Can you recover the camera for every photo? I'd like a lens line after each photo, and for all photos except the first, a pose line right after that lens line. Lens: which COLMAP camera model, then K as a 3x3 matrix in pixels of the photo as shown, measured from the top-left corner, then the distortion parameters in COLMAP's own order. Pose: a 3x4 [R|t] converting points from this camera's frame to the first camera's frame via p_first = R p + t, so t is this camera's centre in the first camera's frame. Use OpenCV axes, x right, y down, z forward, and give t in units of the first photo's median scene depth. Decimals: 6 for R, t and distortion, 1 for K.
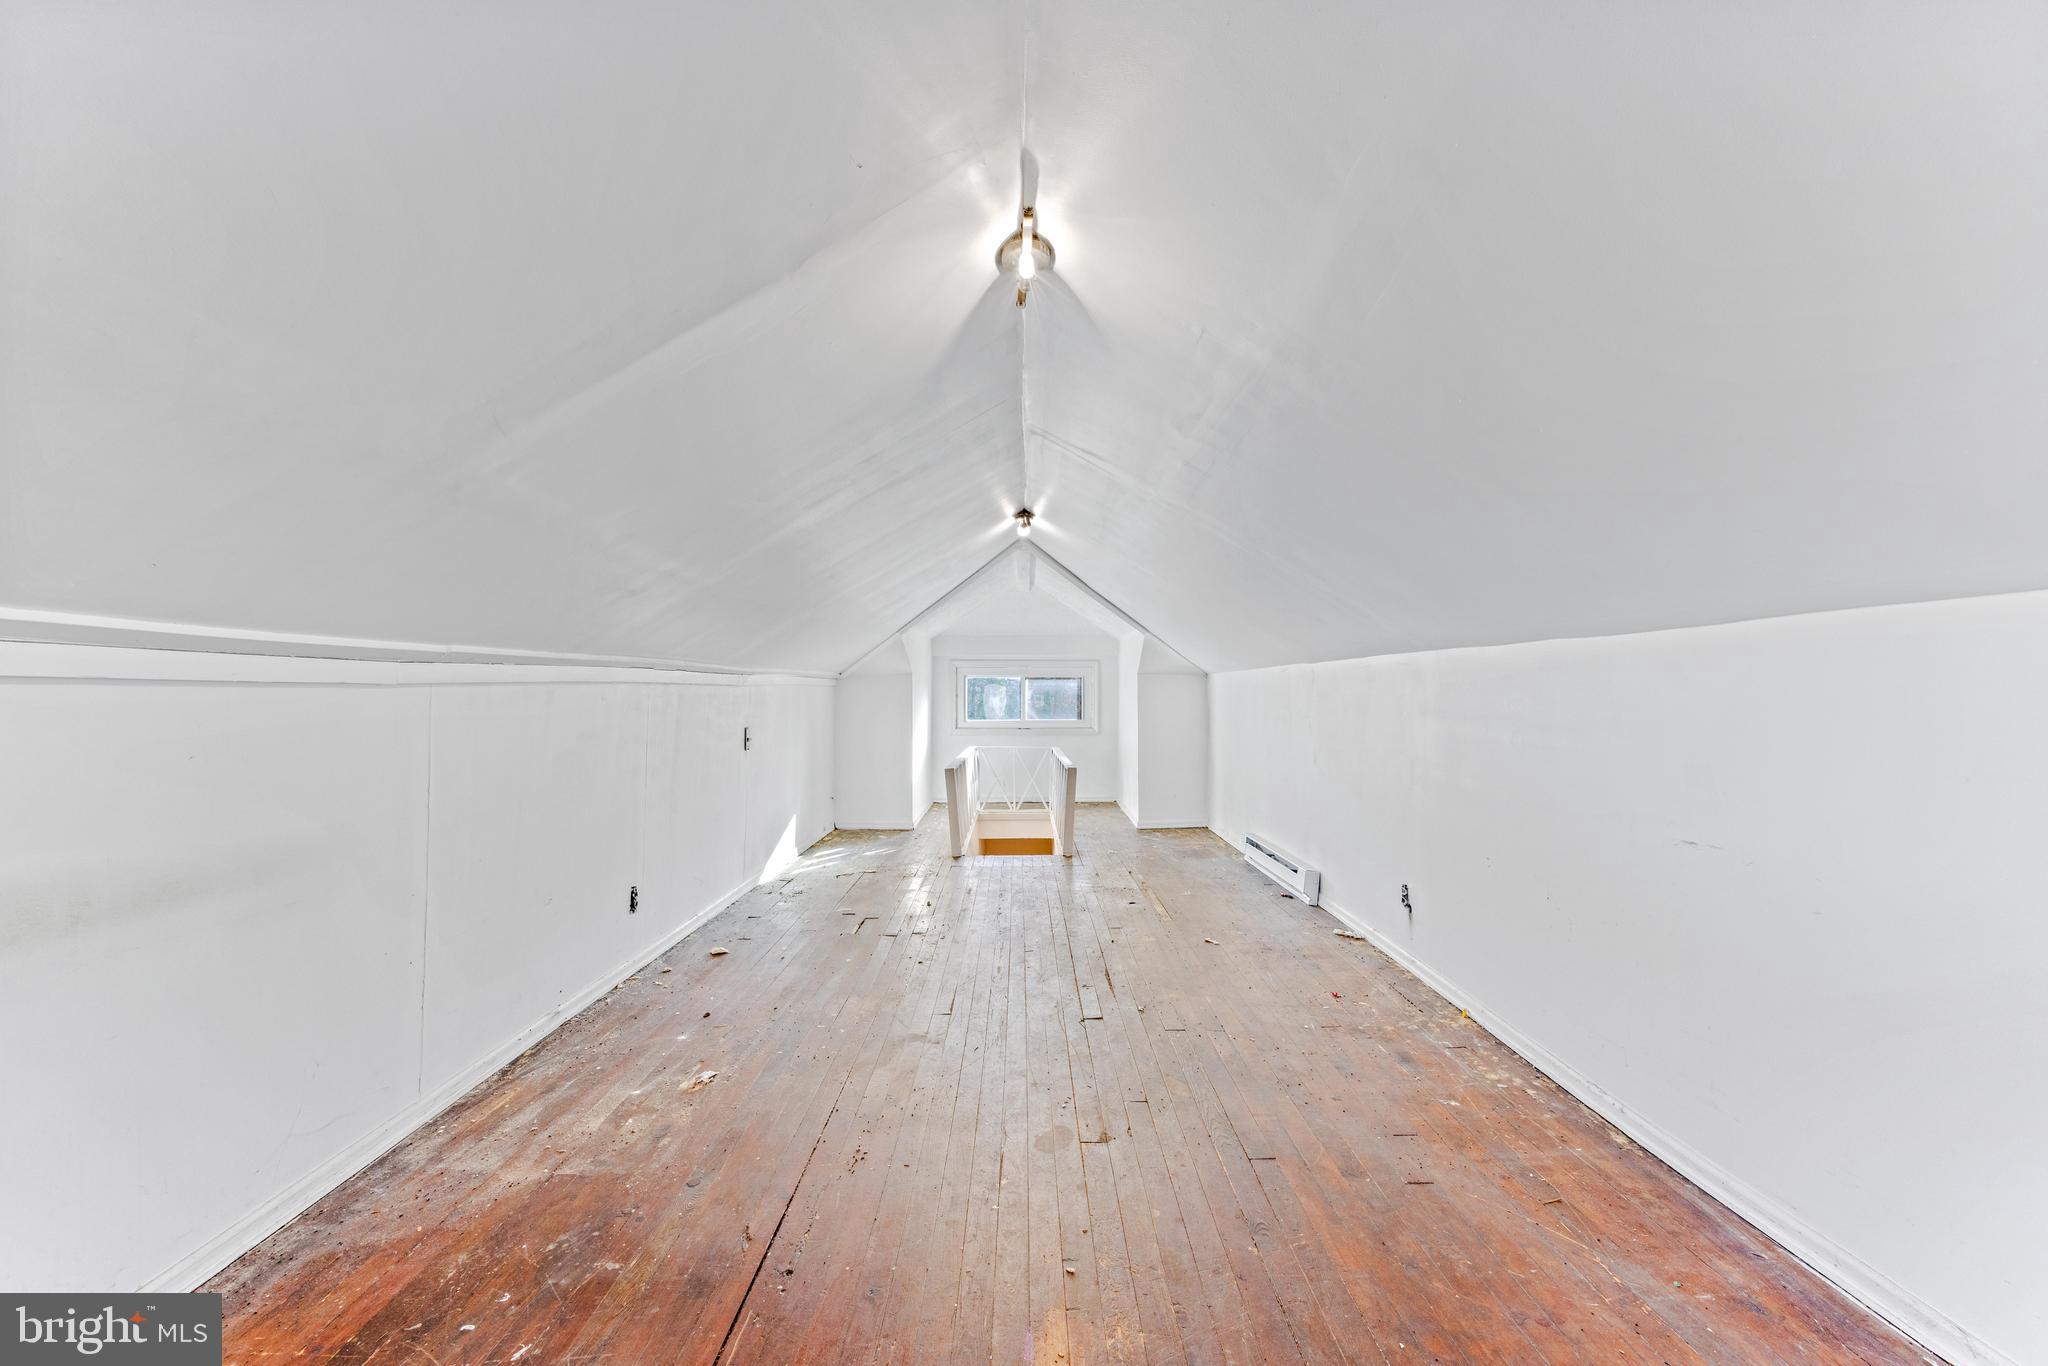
lens RADIAL K [[821.4, 0, 1025.7], [0, 821.4, 678.2], [0, 0, 1]] dist [-0.003259, -0.000308]
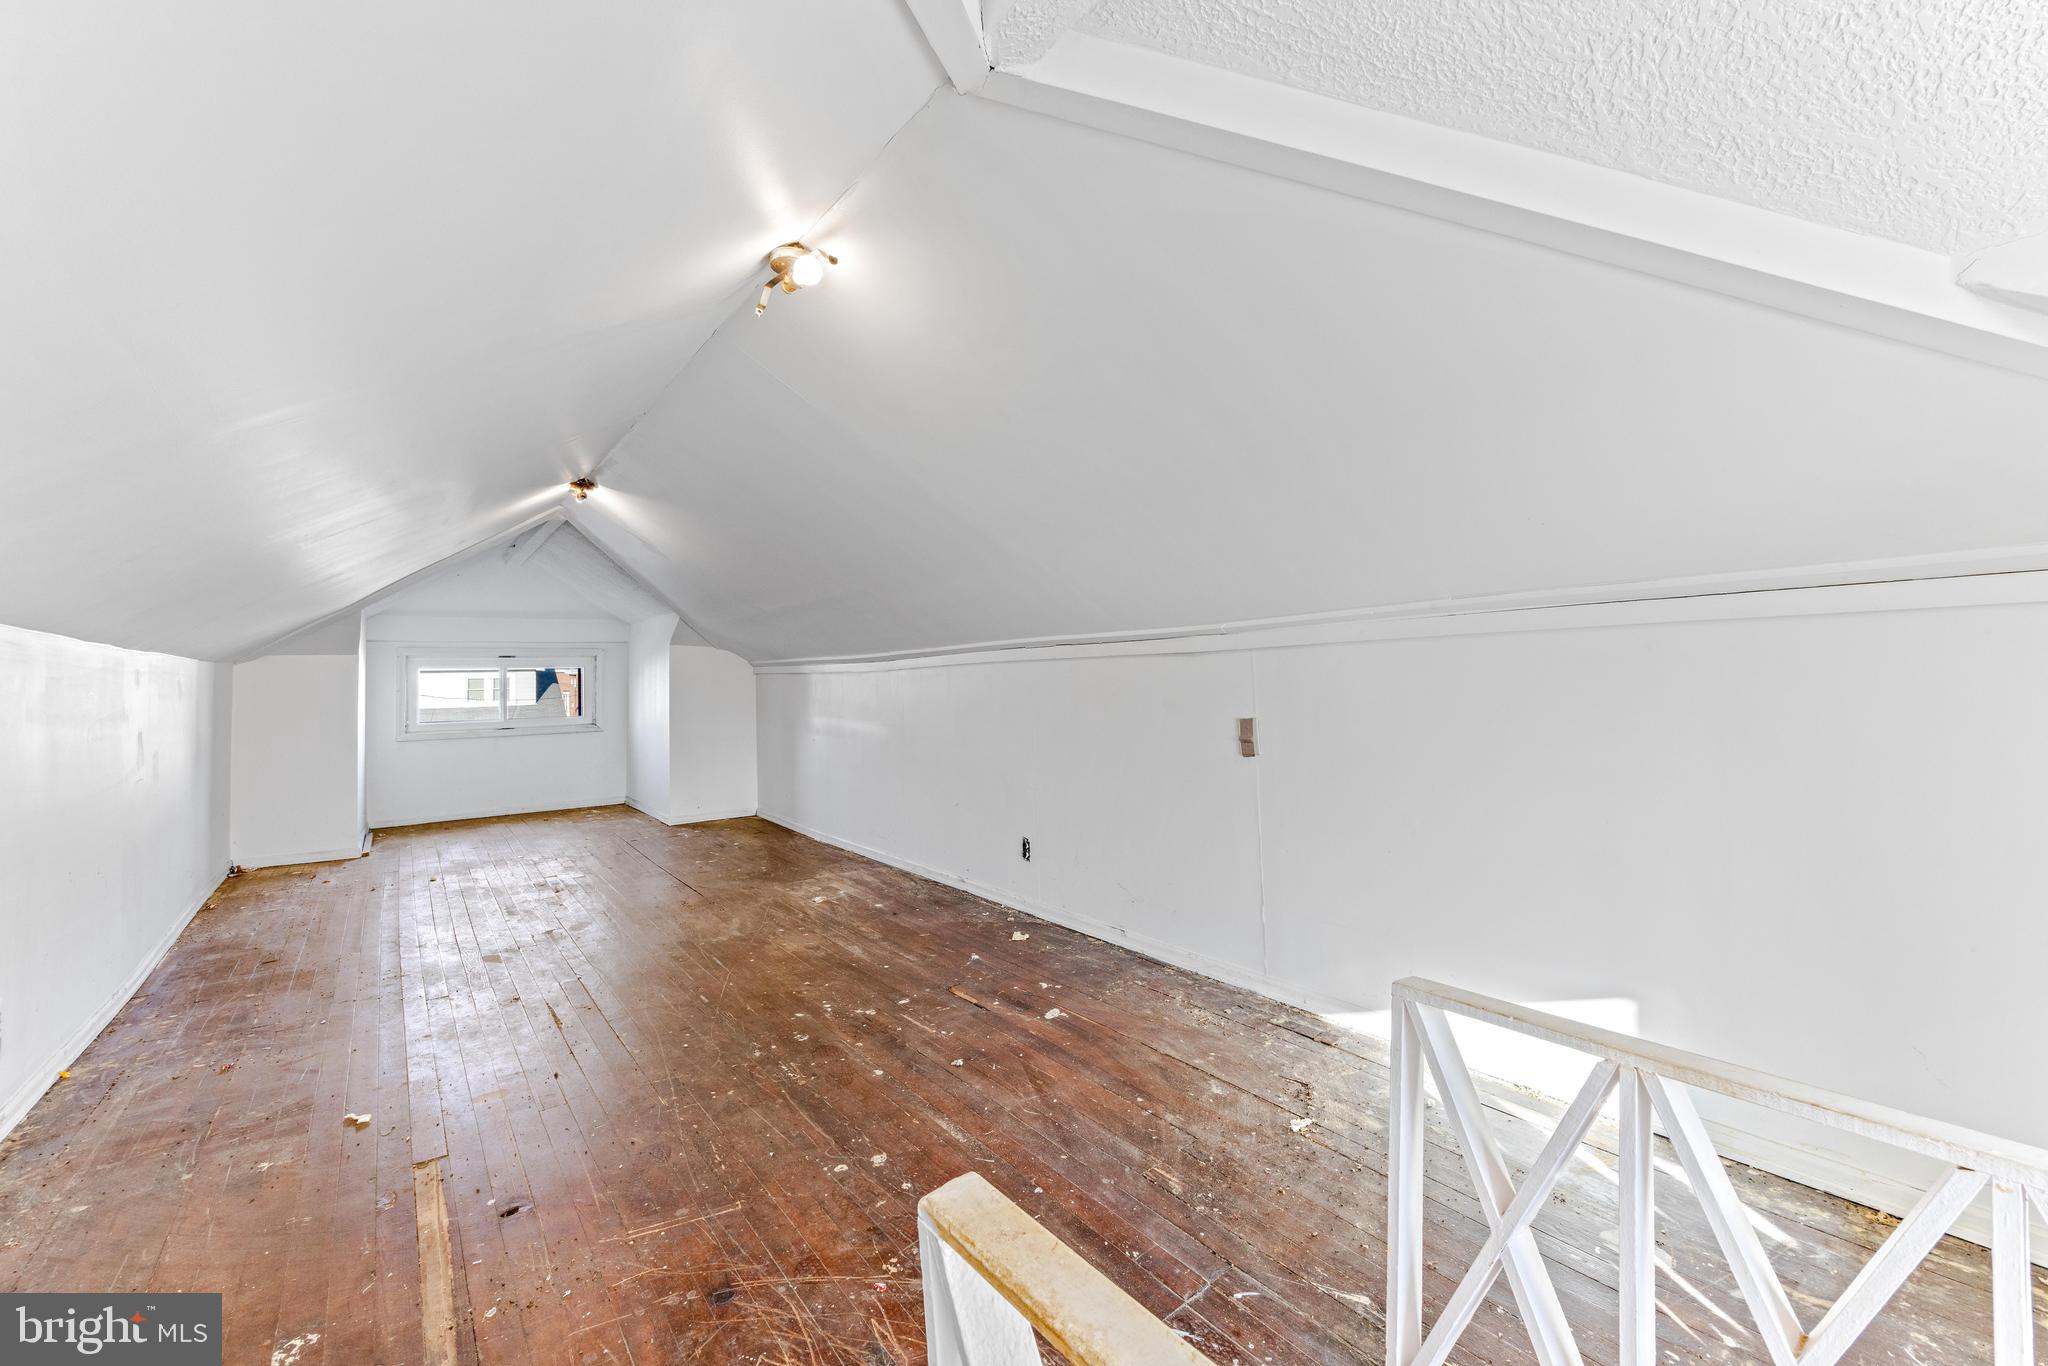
lens RADIAL K [[821.4, 0, 1025.7], [0, 821.4, 678.2], [0, 0, 1]] dist [-0.003259, -0.000308]
pose [[-0.789617, 0.007074, -0.613559, 0.287491], [0.027896, 0.999314, -0.024378, 0.060487], [0.612965, -0.036365, -0.789273, 2.403145]]
